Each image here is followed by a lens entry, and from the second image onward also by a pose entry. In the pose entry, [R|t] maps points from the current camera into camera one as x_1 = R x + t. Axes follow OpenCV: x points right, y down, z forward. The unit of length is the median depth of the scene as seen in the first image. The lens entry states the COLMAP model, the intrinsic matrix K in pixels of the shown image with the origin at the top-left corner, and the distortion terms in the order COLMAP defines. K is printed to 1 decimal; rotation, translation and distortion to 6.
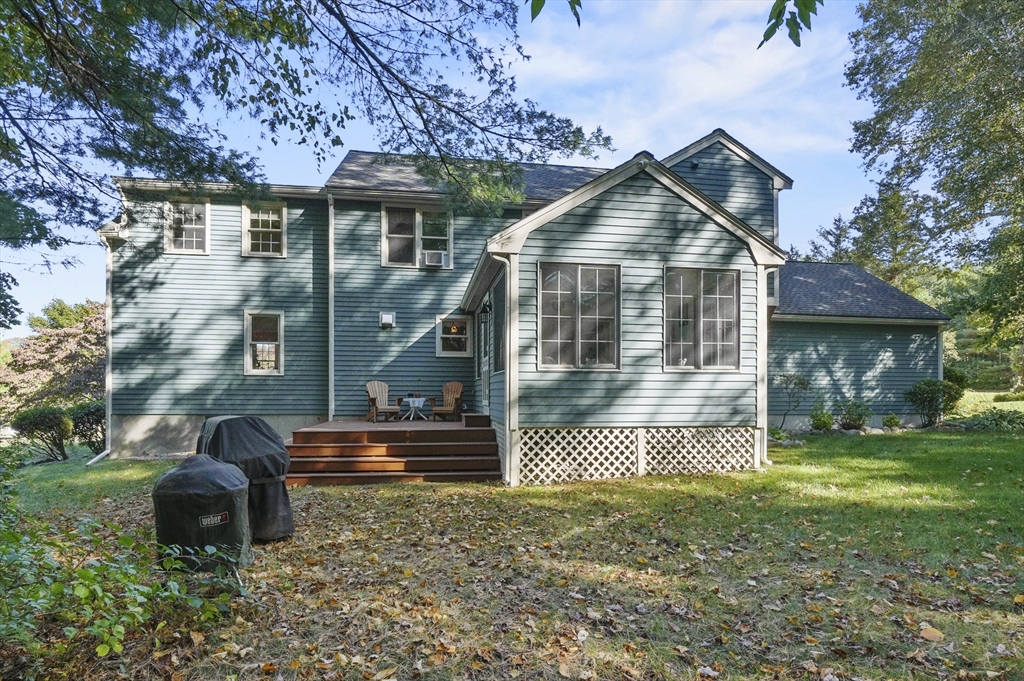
lens RADIAL K [[500.2, 0, 497.8], [0, 500.2, 380.5], [0, 0, 1]] dist [0.002278, -0.005356]
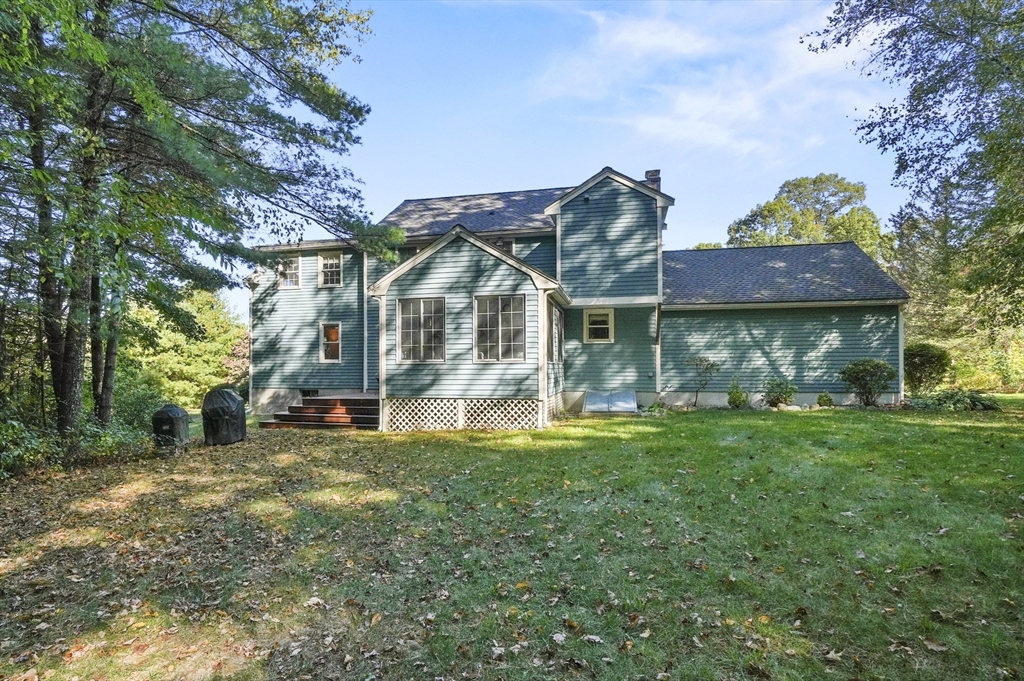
lens RADIAL K [[500.2, 0, 514.1], [0, 500.2, 348.1], [0, 0, 1]] dist [0.002278, -0.005356]
pose [[0.934962, -0.021461, -0.354098, 0.987089], [0.016622, 0.999722, -0.016702, -0.035650], [0.354358, 0.009730, 0.935059, -0.406615]]
